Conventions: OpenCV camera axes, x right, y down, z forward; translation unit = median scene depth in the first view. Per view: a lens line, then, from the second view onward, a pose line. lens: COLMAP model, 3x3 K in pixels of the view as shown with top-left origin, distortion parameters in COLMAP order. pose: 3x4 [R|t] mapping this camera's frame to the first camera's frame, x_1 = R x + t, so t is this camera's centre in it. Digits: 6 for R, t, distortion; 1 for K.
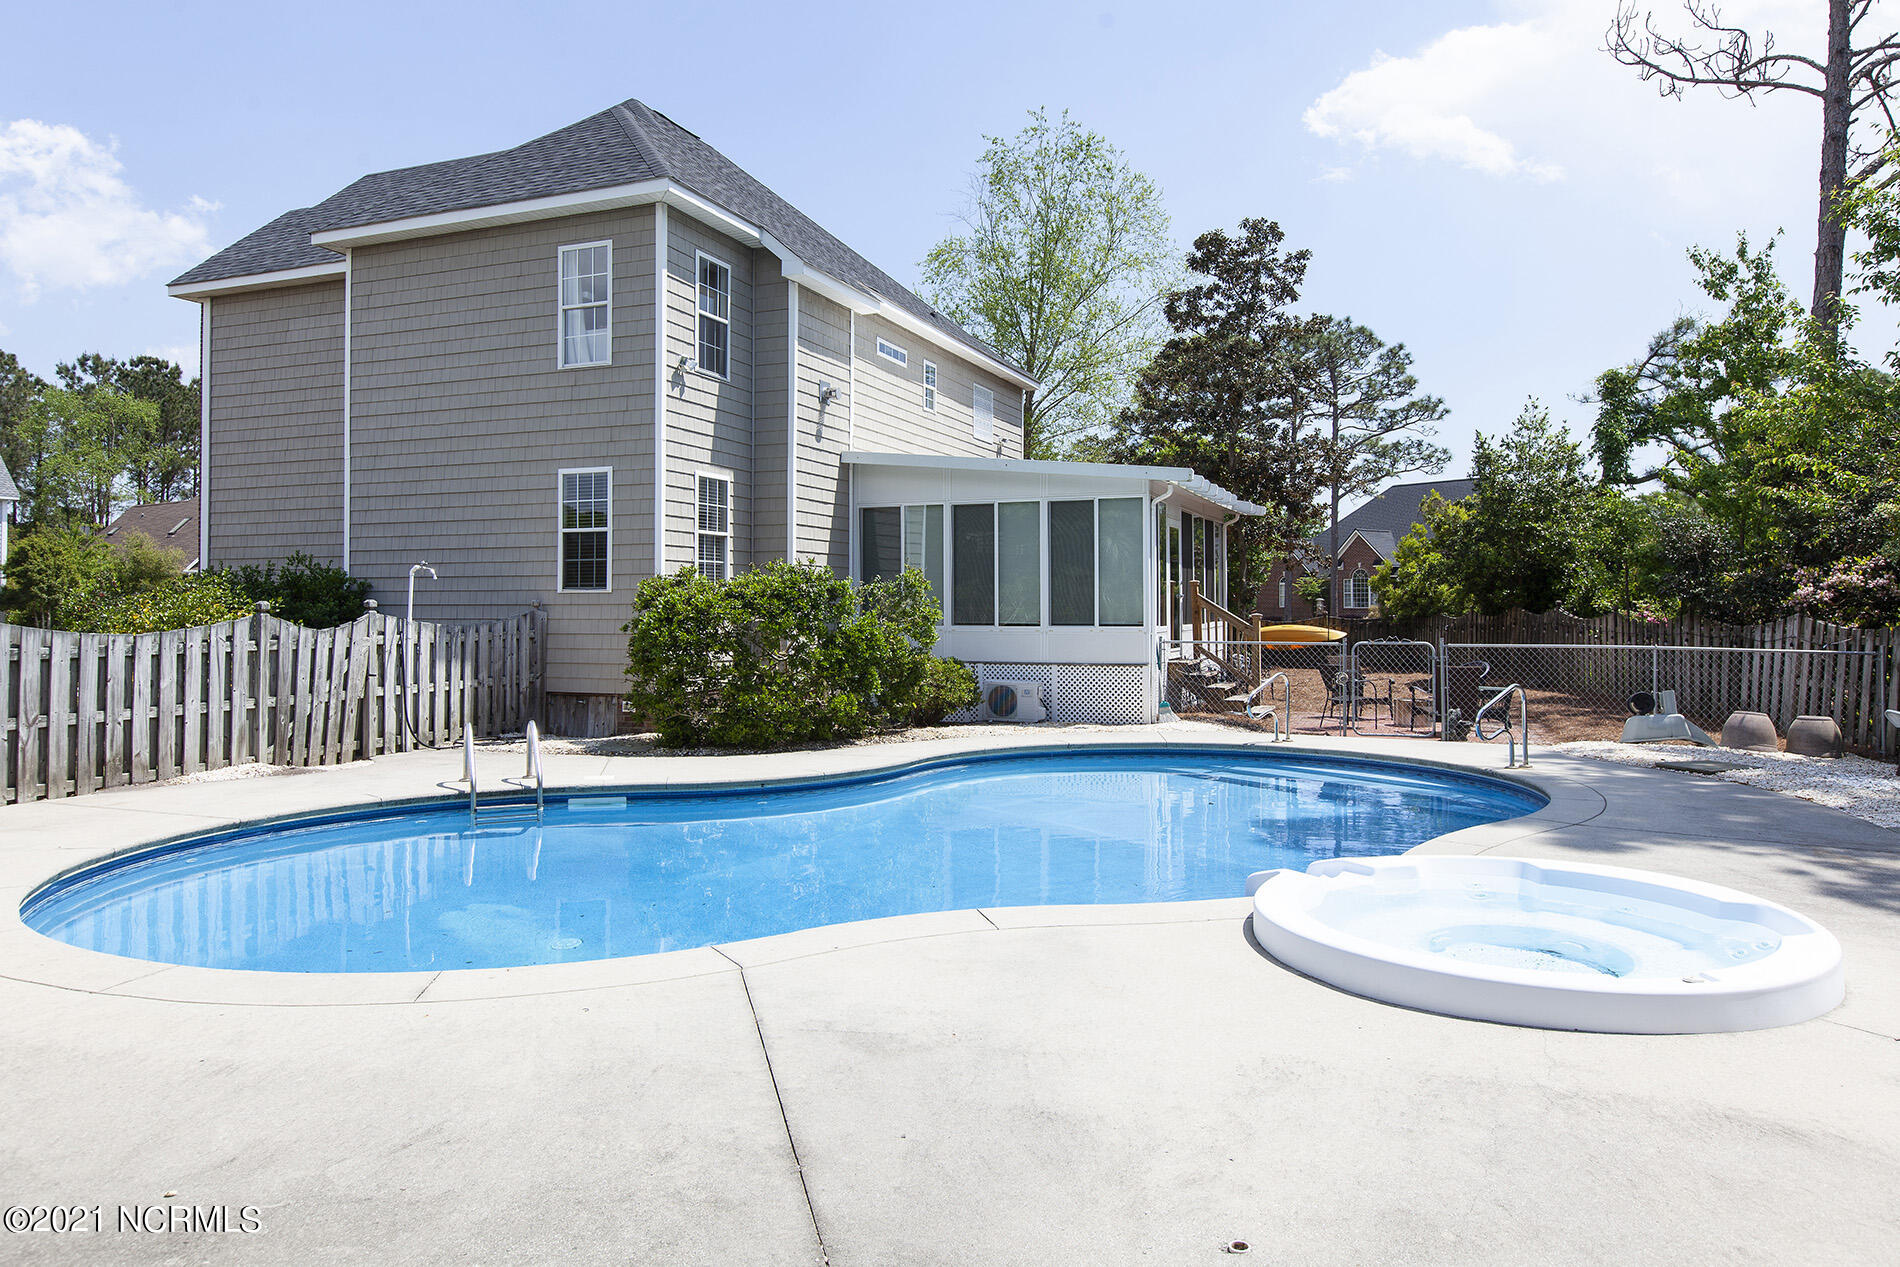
lens RADIAL K [[1217.5, 0, 950.0], [0, 1217.5, 633.5], [0, 0, 1]] dist [0.003272, 0.000603]
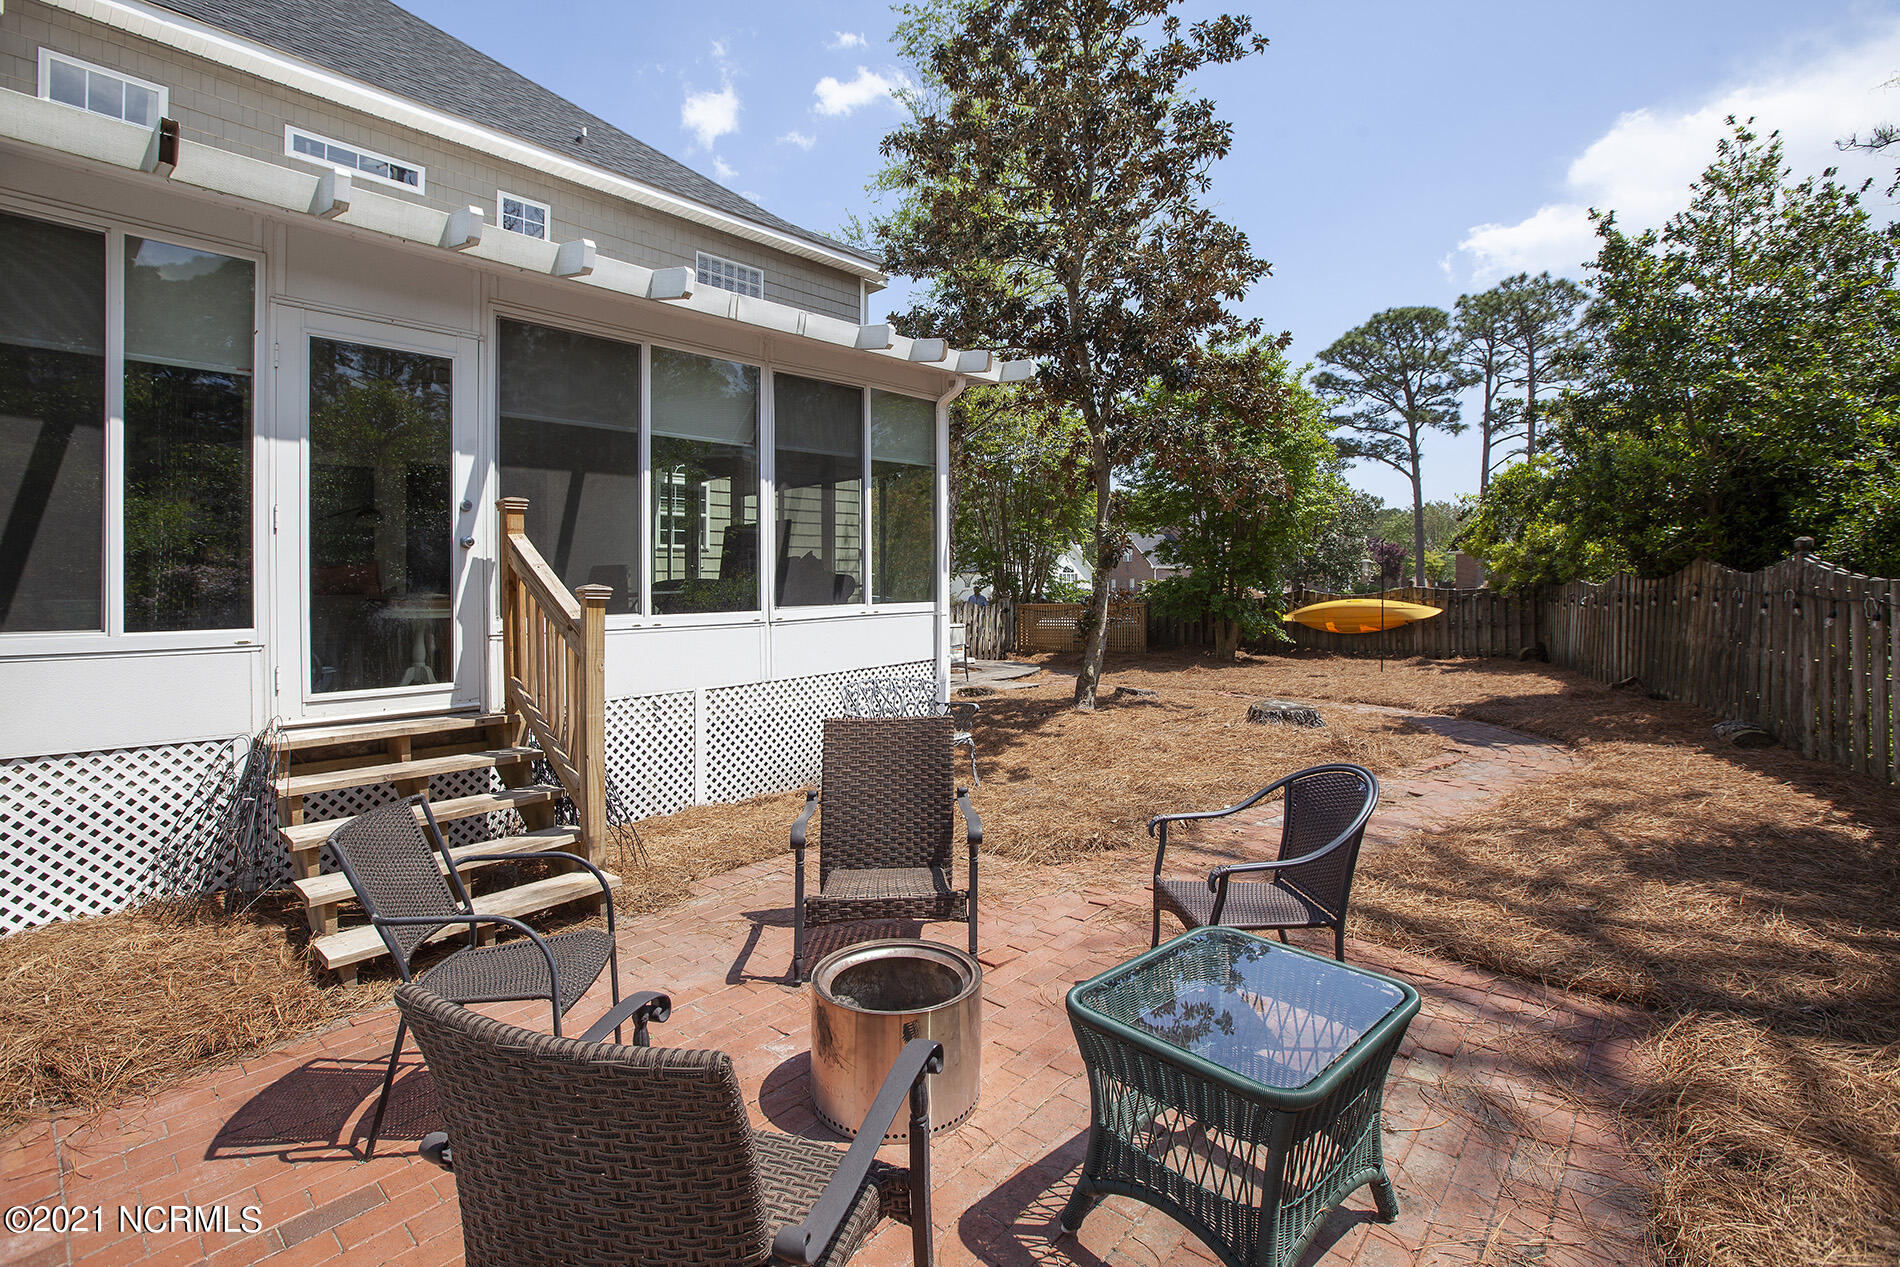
lens RADIAL K [[872.8, 0, 950.0], [0, 872.8, 633.5], [0, 0, 1]] dist [-0.000668, -0.000079]
pose [[0.947864, -0.012333, -0.318437, 0.467695], [0.021211, 0.999477, 0.024427, -0.011749], [0.317969, -0.029908, 0.947629, 0.919644]]
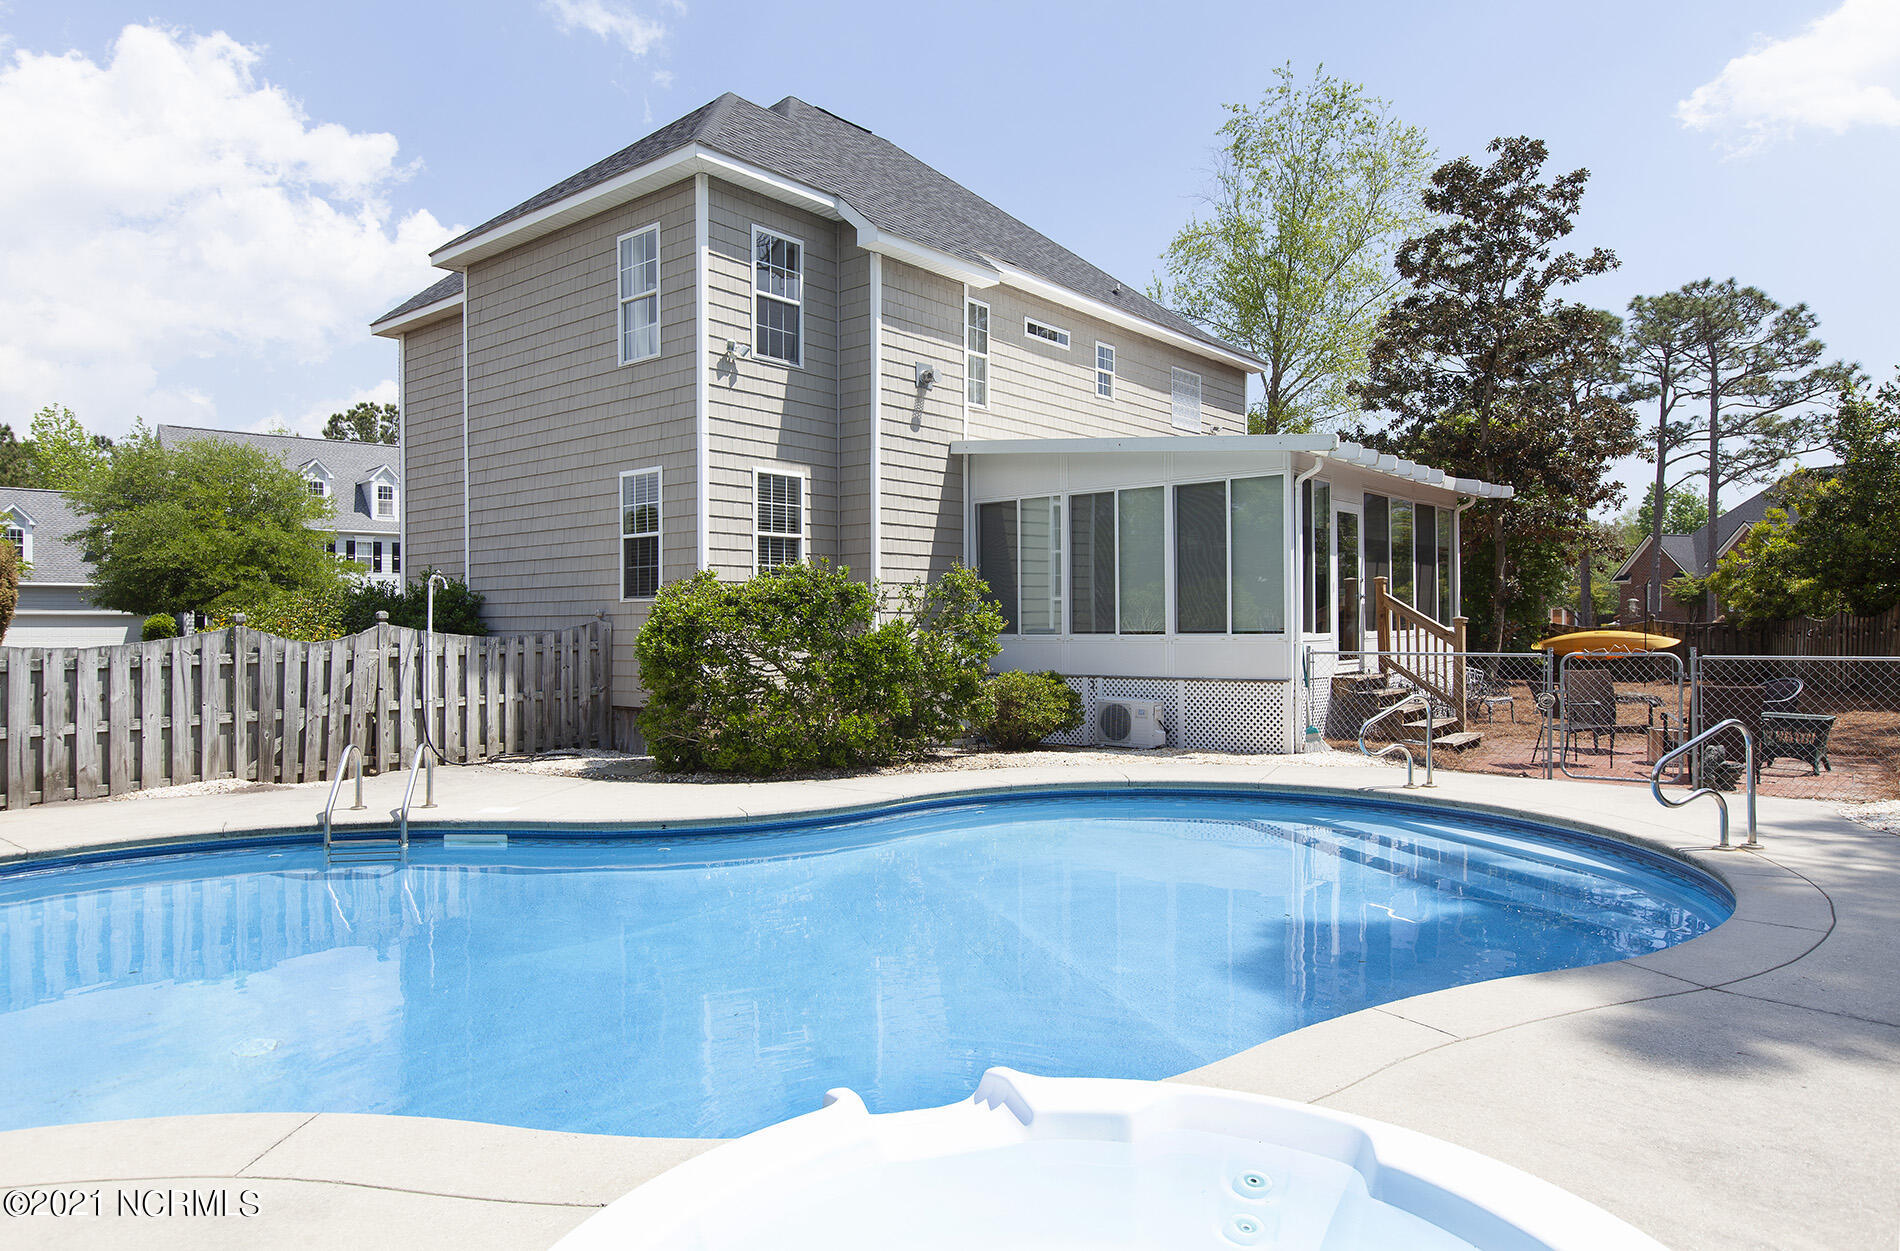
lens RADIAL K [[1141.1, 0, 940.7], [0, 1141.1, 660.3], [0, 0, 1]] dist [0.002130, -0.002520]
pose [[0.952320, 0.000967, -0.305099, 0.175839], [0.003614, 0.999889, 0.014448, -0.000004], [0.305079, -0.014862, 0.952211, 0.209030]]
